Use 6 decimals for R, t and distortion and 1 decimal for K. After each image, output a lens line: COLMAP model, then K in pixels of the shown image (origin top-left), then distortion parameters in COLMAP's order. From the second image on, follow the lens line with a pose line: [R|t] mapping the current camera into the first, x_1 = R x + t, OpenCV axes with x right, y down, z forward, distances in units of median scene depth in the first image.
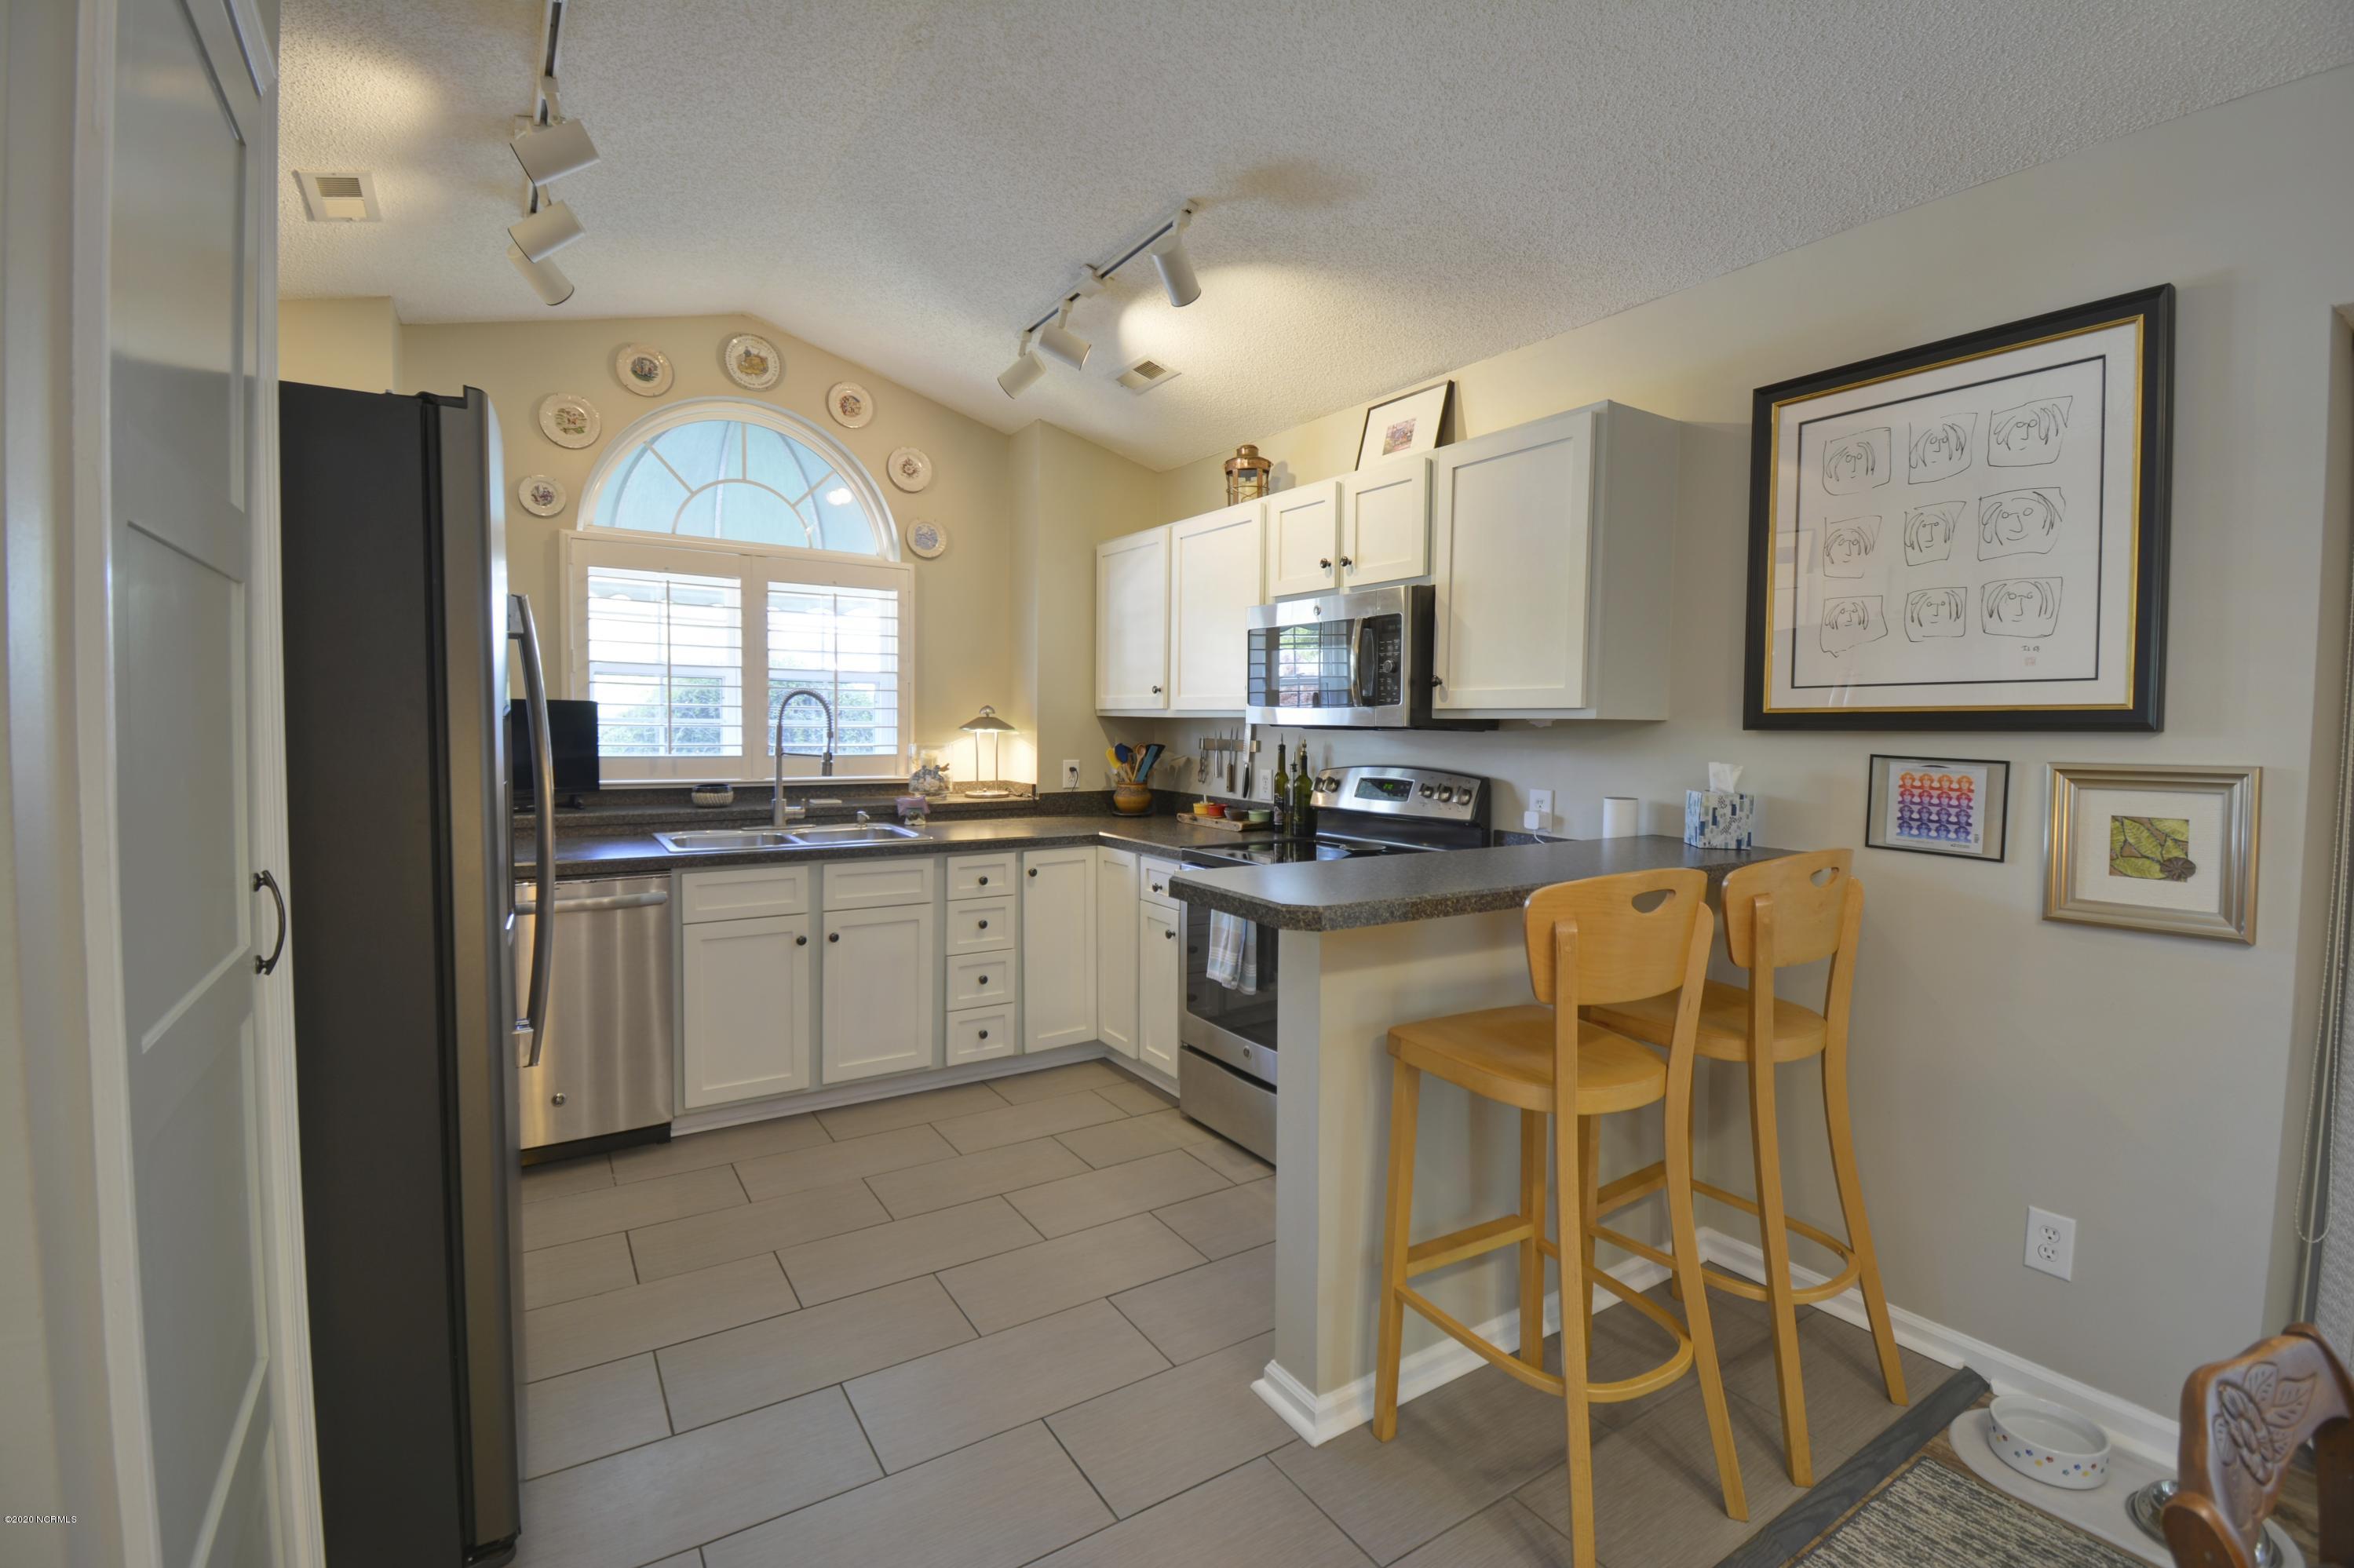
lens RADIAL K [[1035.4, 0, 1178.1], [0, 1035.4, 772.1], [0, 0, 1]] dist [0.007156, -0.019040]
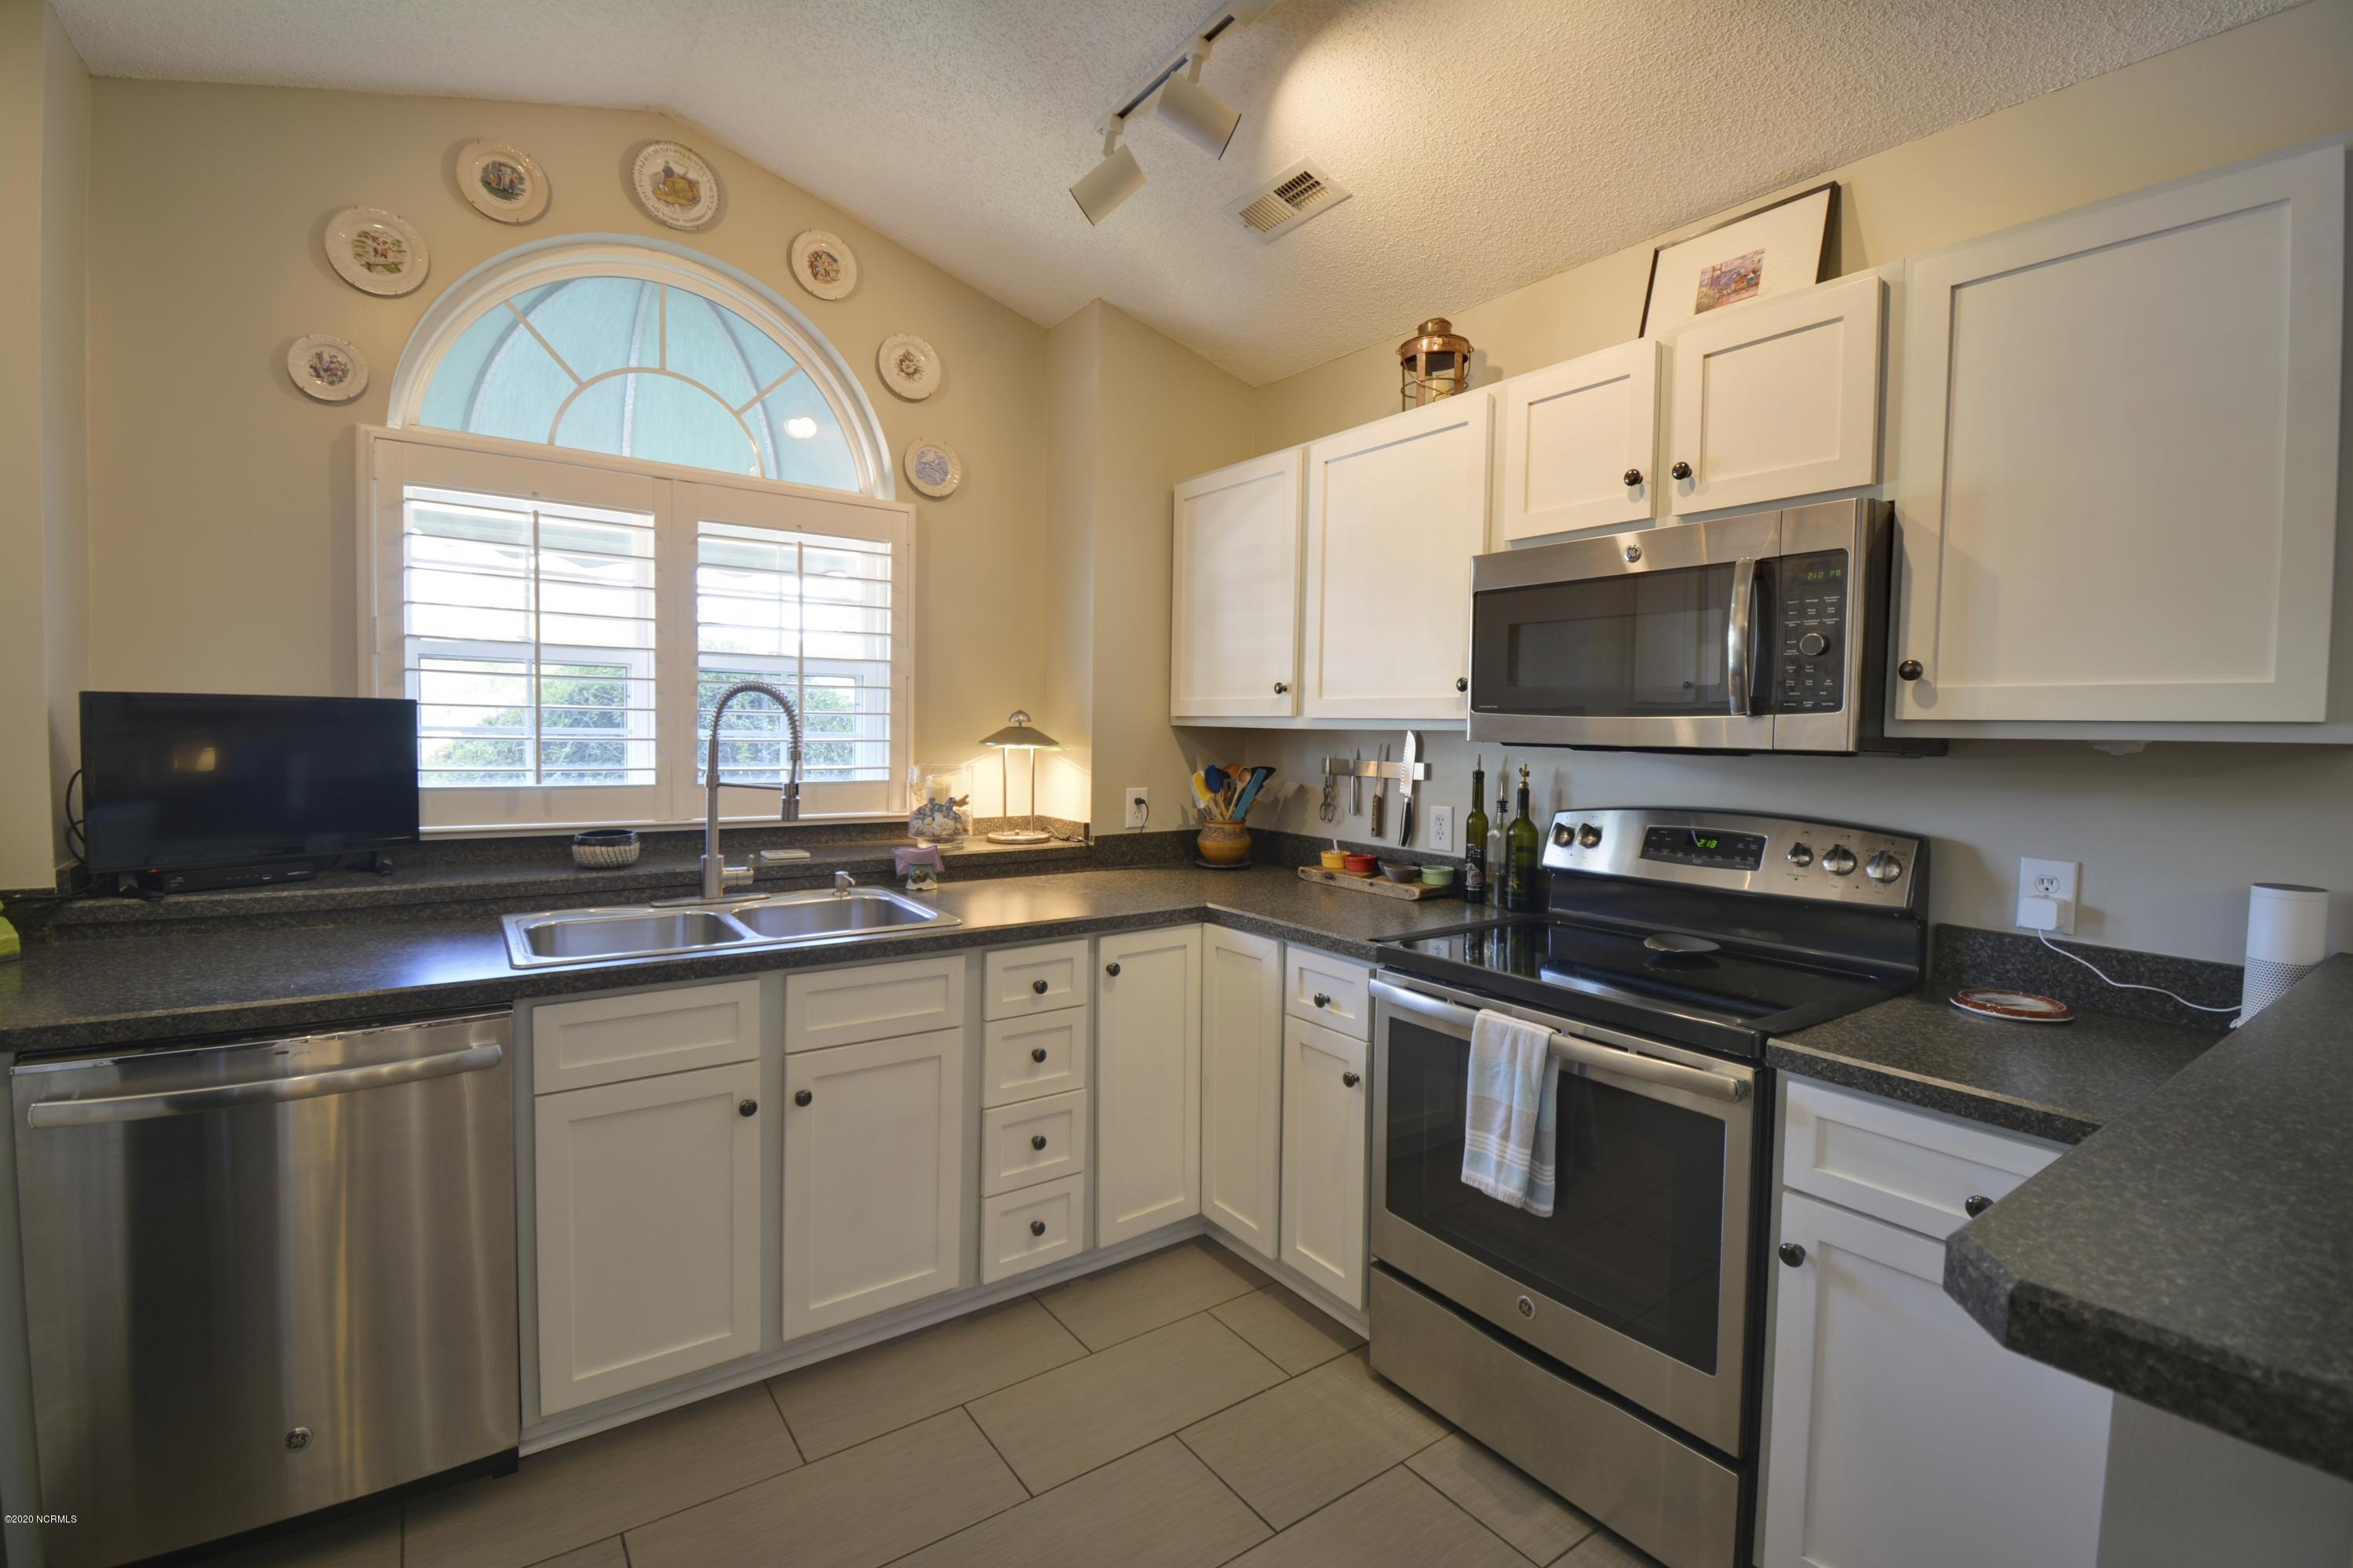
lens RADIAL K [[1034.9, 0, 1172.4], [0, 1034.9, 771.0], [0, 0, 1]] dist [0.007156, -0.019040]
pose [[0.999031, 0.002551, 0.043946, -0.133212], [-0.002260, 0.999975, -0.006669, -0.022535], [-0.043962, 0.006564, 0.999012, 0.357939]]
